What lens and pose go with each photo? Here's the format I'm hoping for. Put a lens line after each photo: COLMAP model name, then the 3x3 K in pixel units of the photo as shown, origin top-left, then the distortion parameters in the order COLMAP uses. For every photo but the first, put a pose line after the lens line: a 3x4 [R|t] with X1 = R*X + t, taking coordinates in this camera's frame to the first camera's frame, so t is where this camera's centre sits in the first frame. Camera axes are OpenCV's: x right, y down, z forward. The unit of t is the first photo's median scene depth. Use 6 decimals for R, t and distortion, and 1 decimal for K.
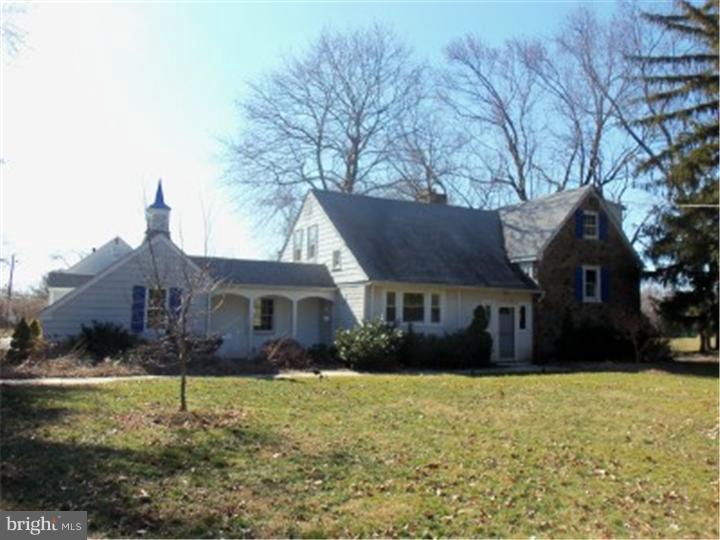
lens RADIAL K [[601.9, 0, 360.0], [0, 601.9, 270.0], [0, 0, 1]] dist [-0.013105, -0.010323]
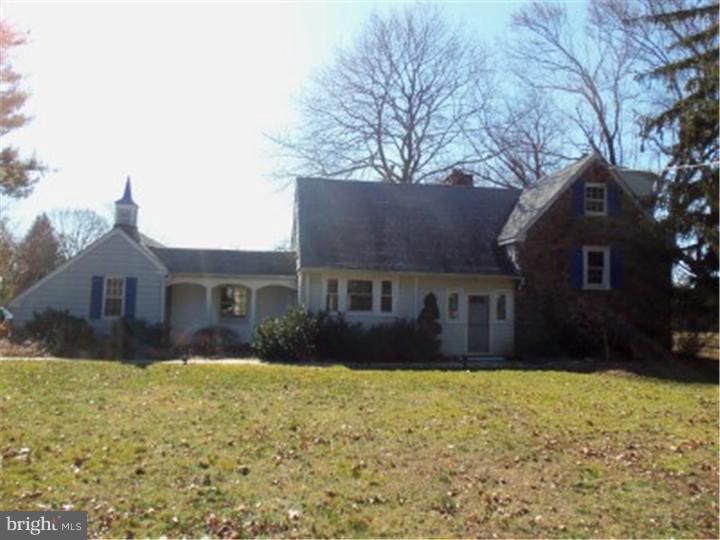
lens RADIAL K [[601.9, 0, 360.0], [0, 601.9, 270.0], [0, 0, 1]] dist [-0.013105, -0.010323]
pose [[0.954531, -0.016857, -0.297634, 0.336928], [0.019316, 0.999799, 0.005320, 0.015525], [0.297485, -0.010827, 0.954665, 0.092709]]
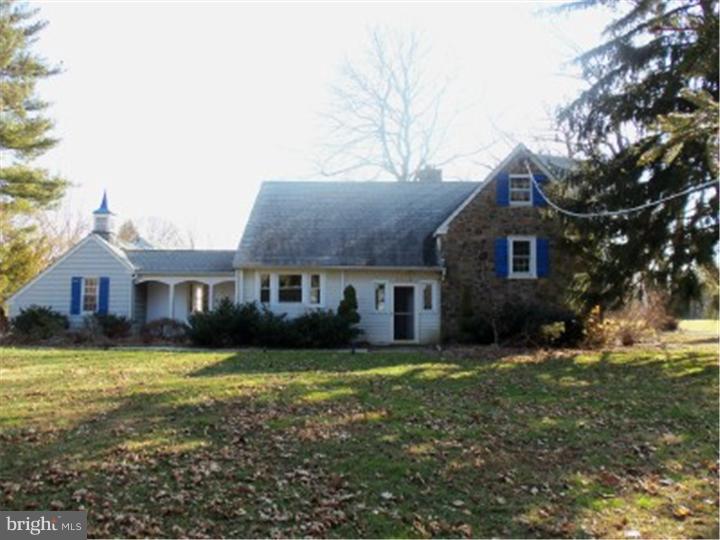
lens RADIAL K [[601.9, 0, 360.0], [0, 601.9, 270.0], [0, 0, 1]] dist [-0.013105, -0.010323]
pose [[0.893341, -0.038900, -0.447692, 0.596298], [0.047187, 0.998859, 0.007367, 0.025516], [0.446895, -0.027707, 0.894157, 0.124742]]
